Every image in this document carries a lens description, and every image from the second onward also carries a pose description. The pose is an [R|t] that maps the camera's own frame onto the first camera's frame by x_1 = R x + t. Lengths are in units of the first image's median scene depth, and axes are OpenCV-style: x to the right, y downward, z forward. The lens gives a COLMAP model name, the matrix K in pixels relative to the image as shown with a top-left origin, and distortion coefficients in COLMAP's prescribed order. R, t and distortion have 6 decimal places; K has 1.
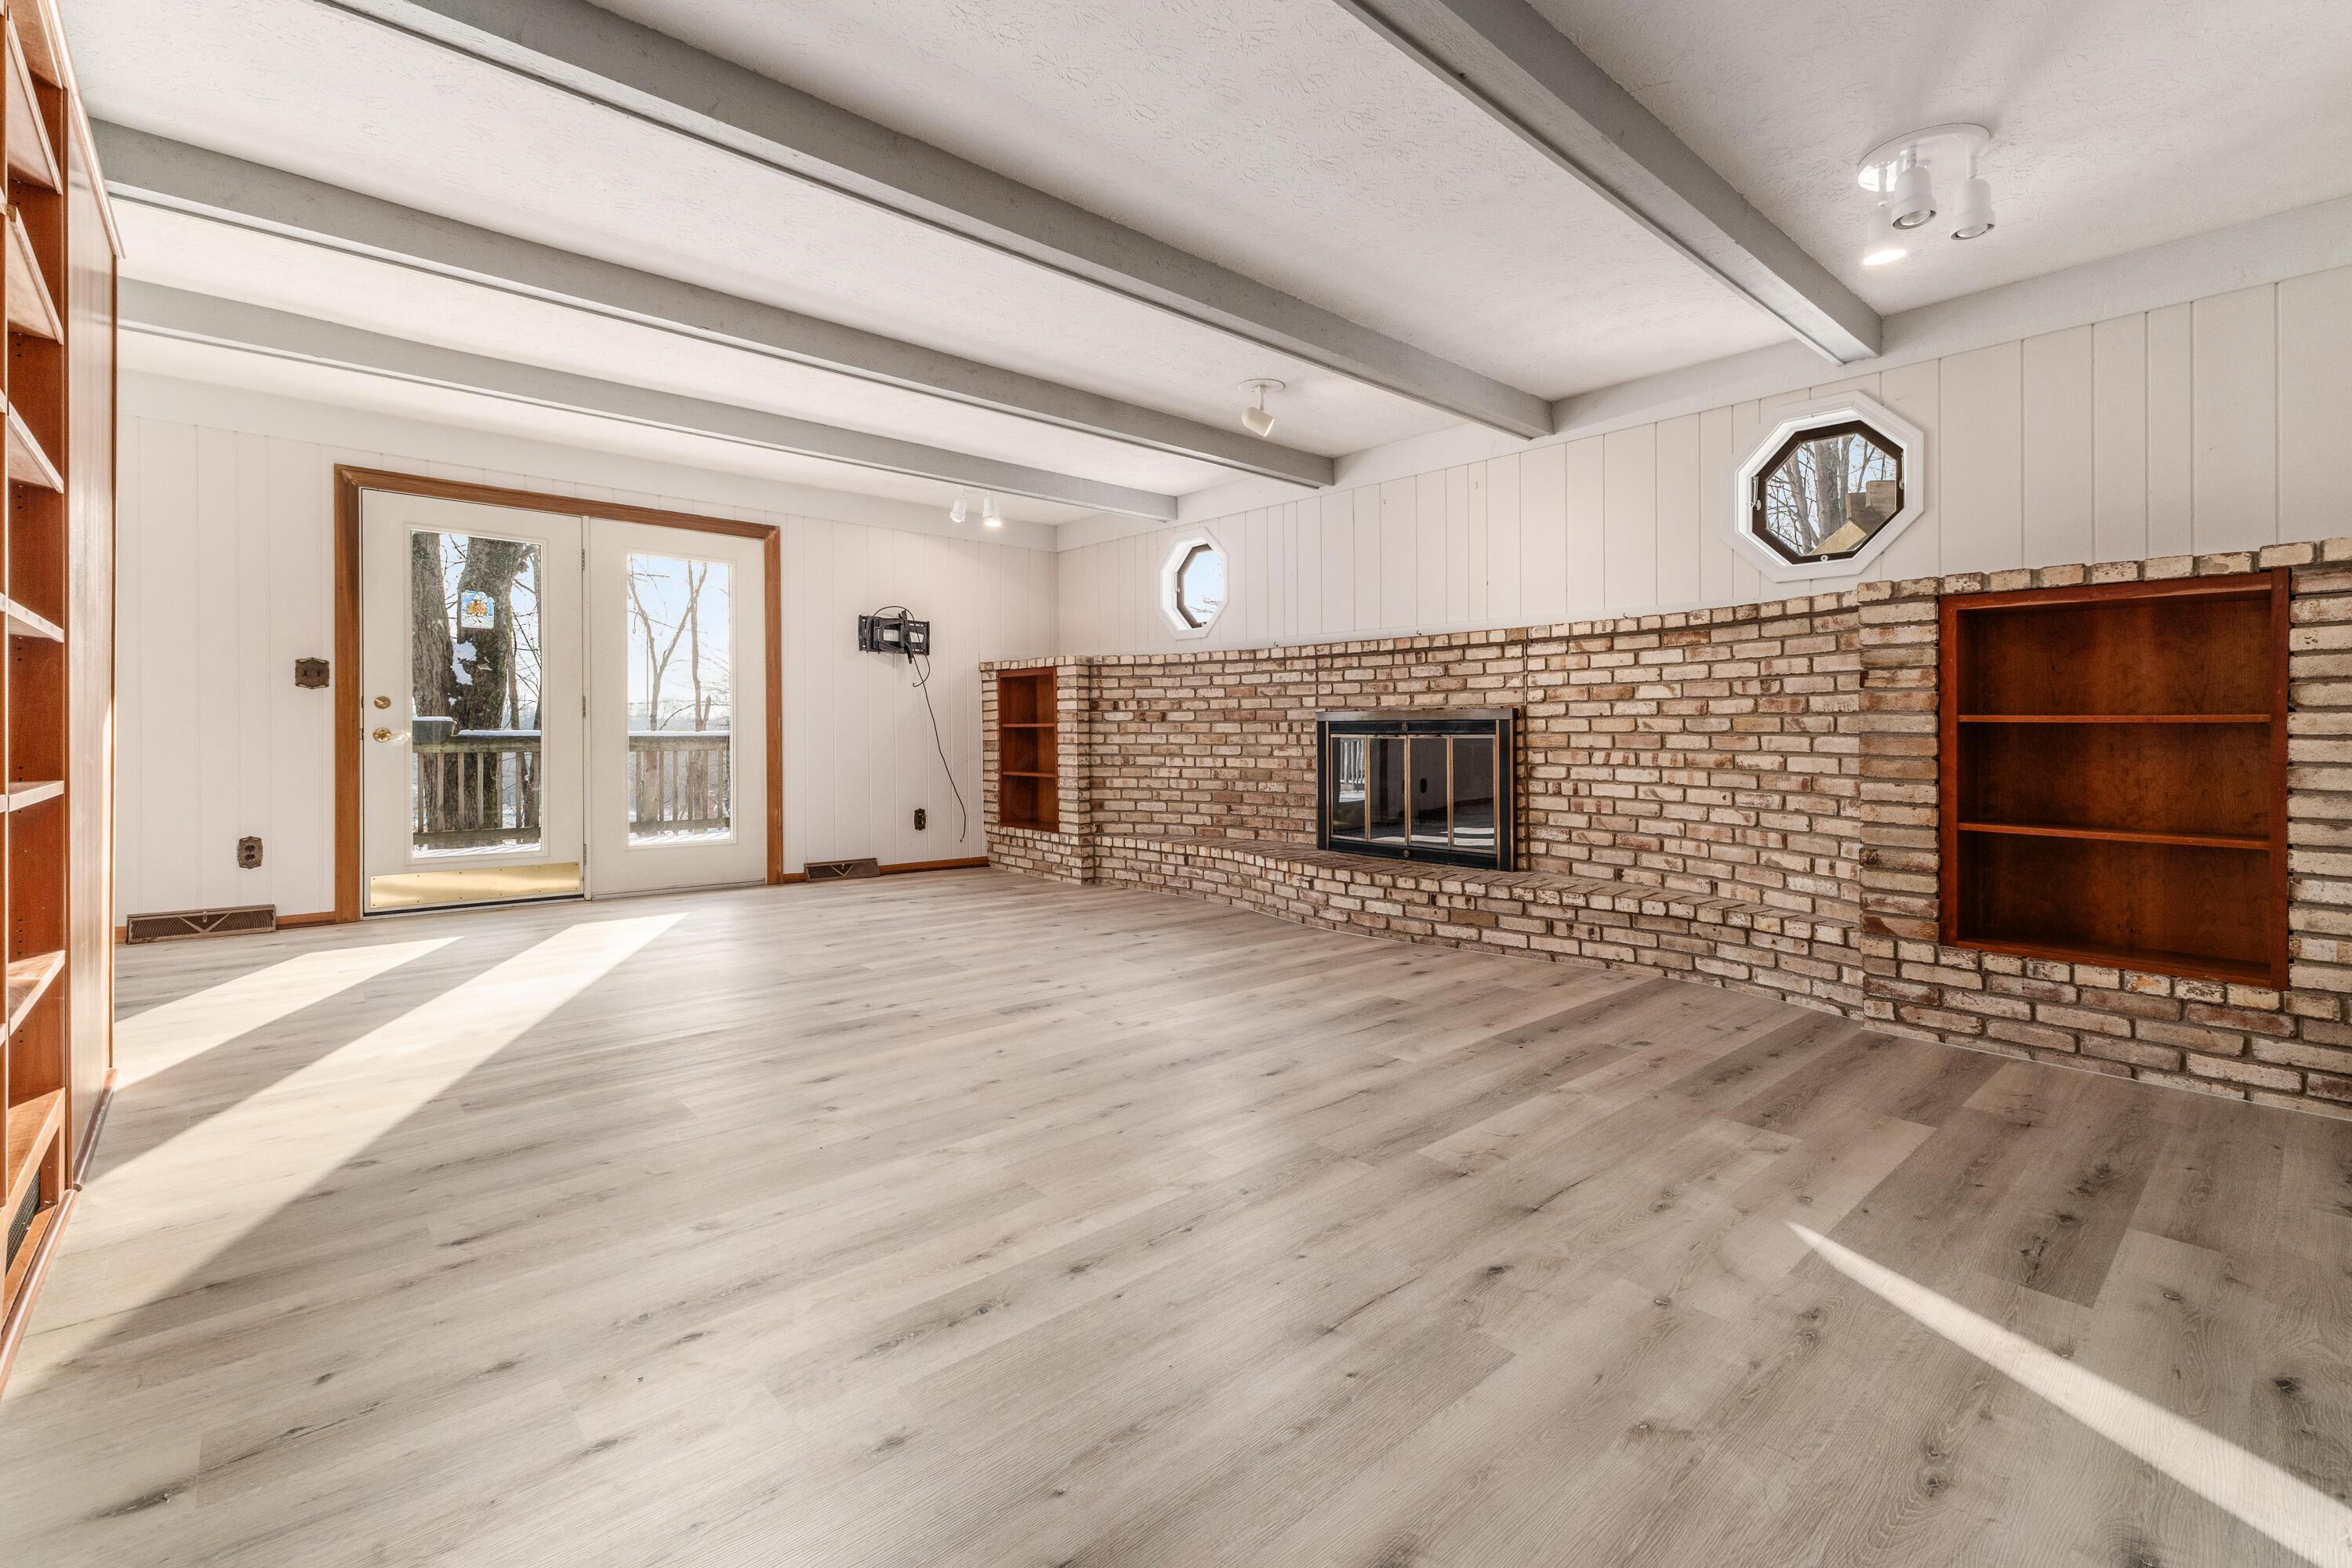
lens RADIAL K [[1013.0, 0, 1219.8], [0, 1013.0, 748.1], [0, 0, 1]] dist [0.004163, 0.000666]
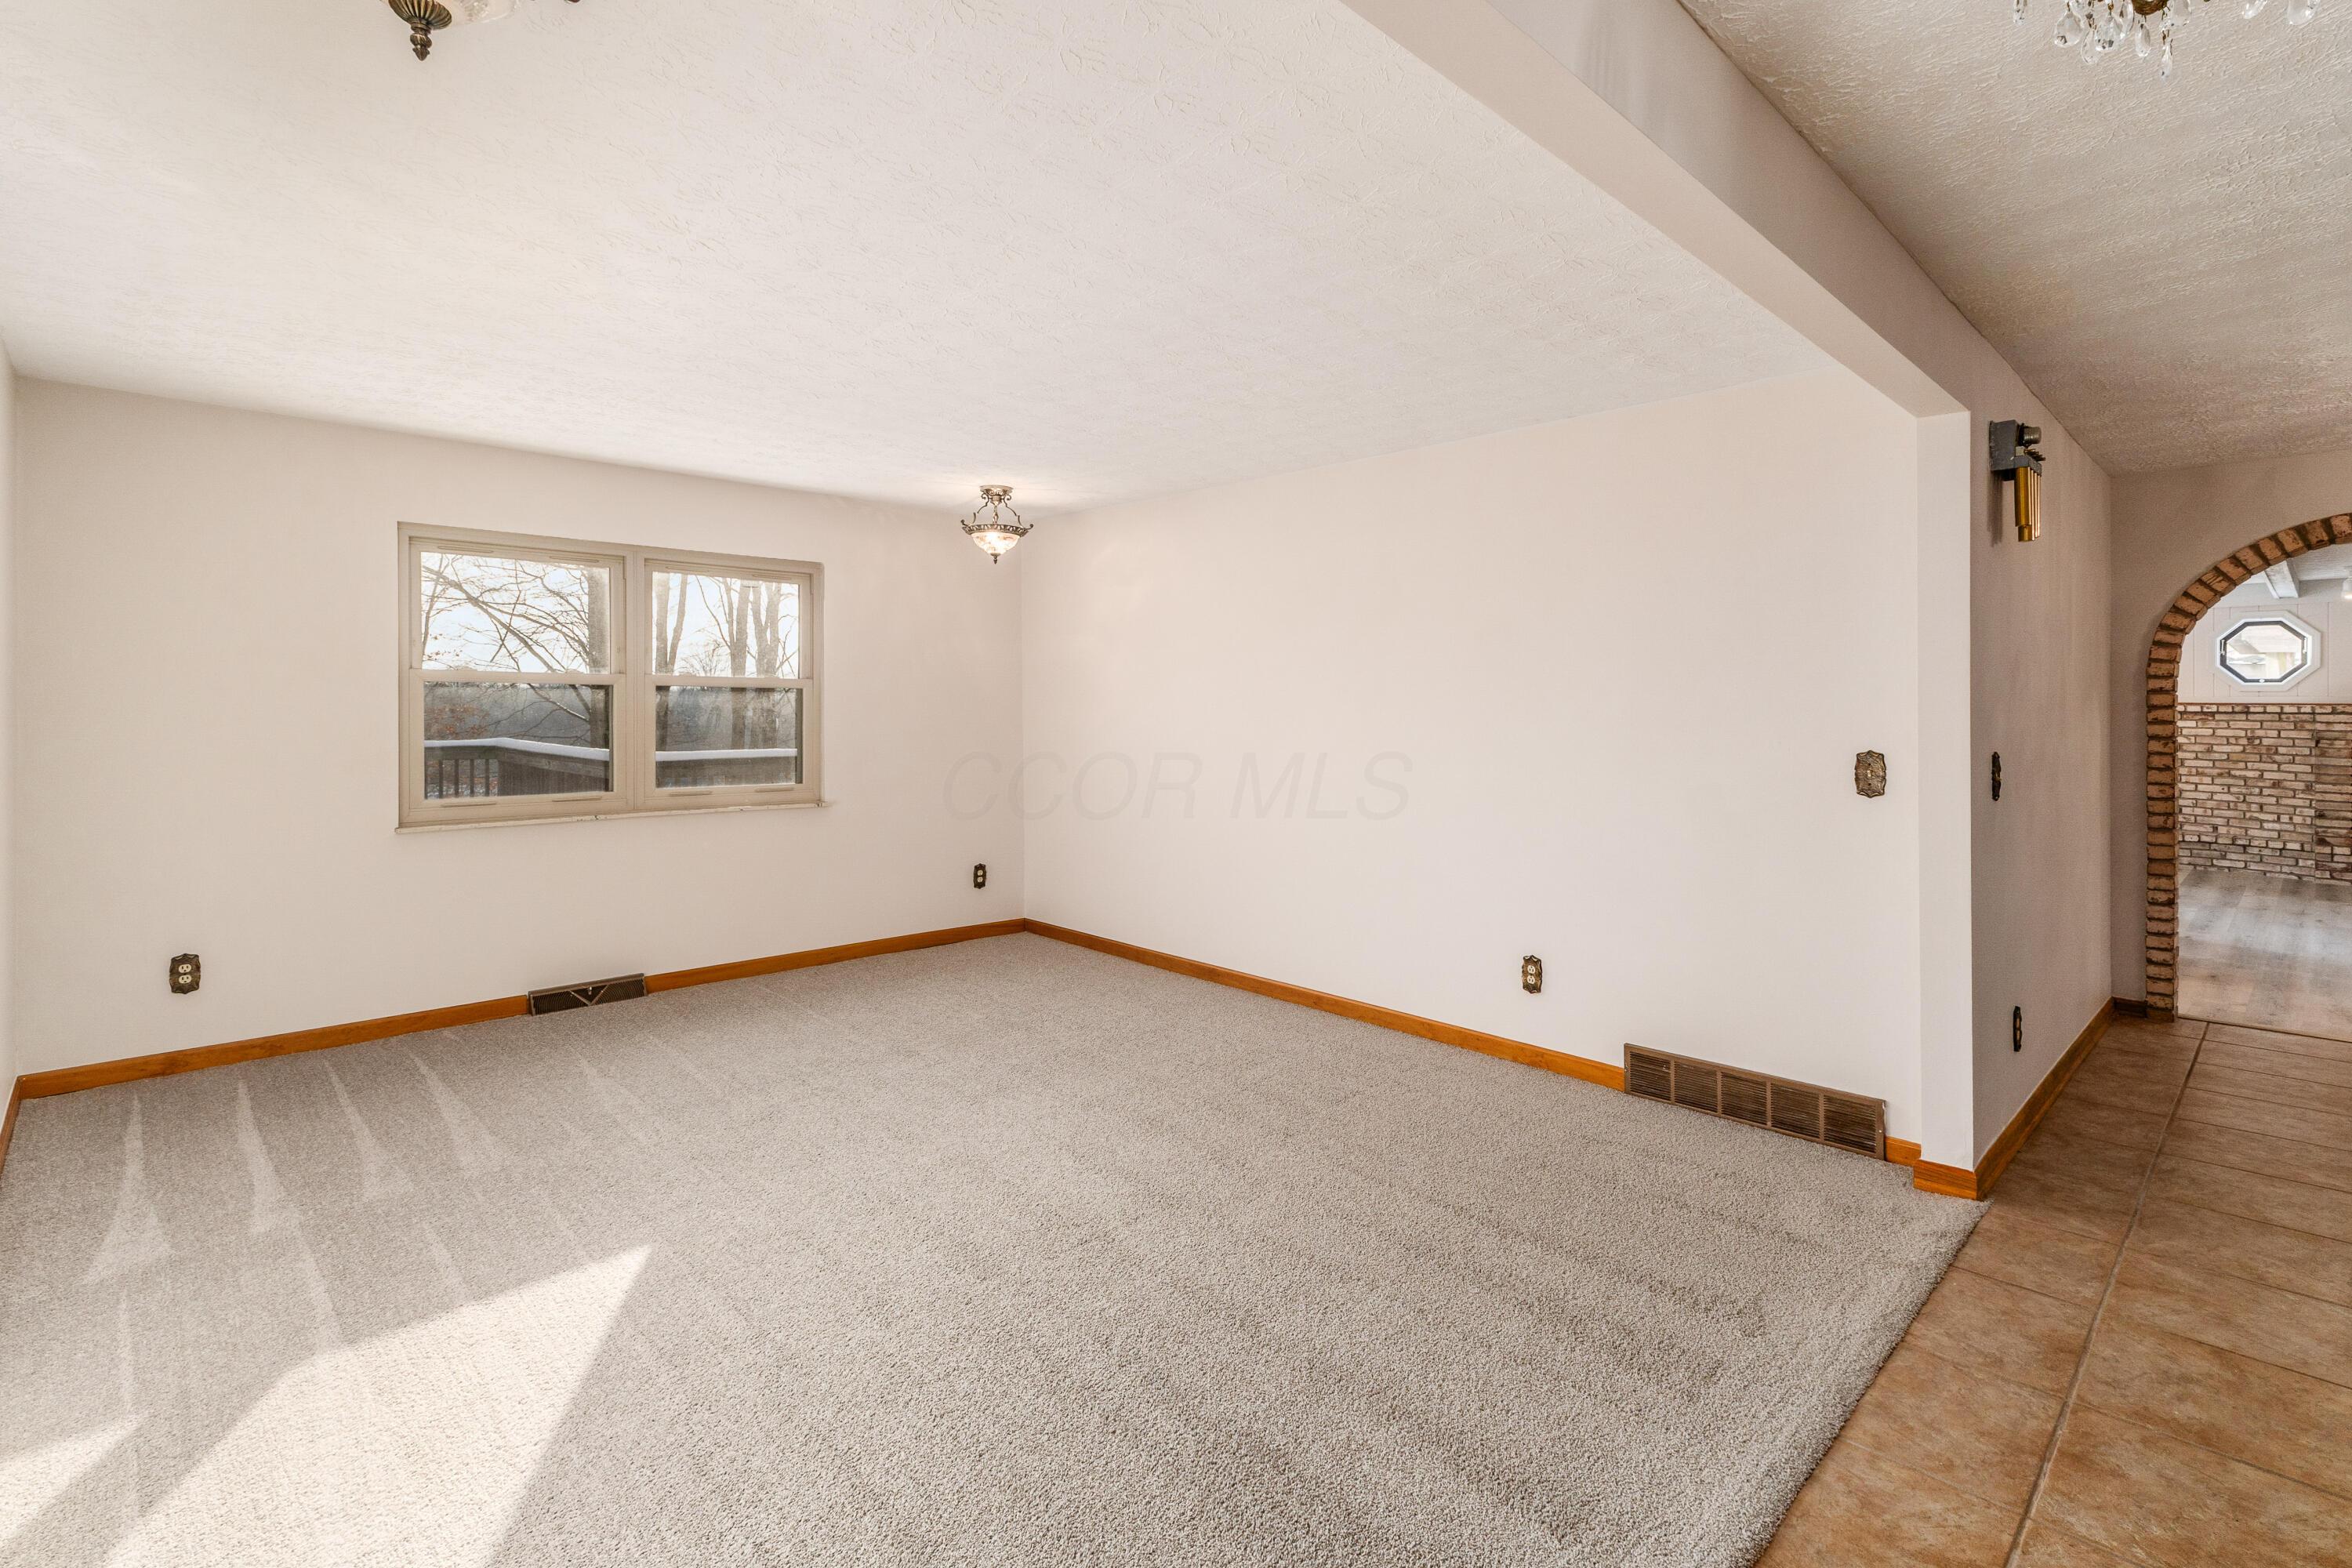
lens RADIAL K [[1094.1, 0, 1165.6], [0, 1094.1, 728.4], [0, 0, 1]] dist [0.000809, -0.000142]
pose [[0.999697, -0.003895, 0.024307, -2.035755], [0.003577, 0.999908, 0.013103, -0.134355], [-0.024355, -0.013012, 0.999619, -1.462234]]
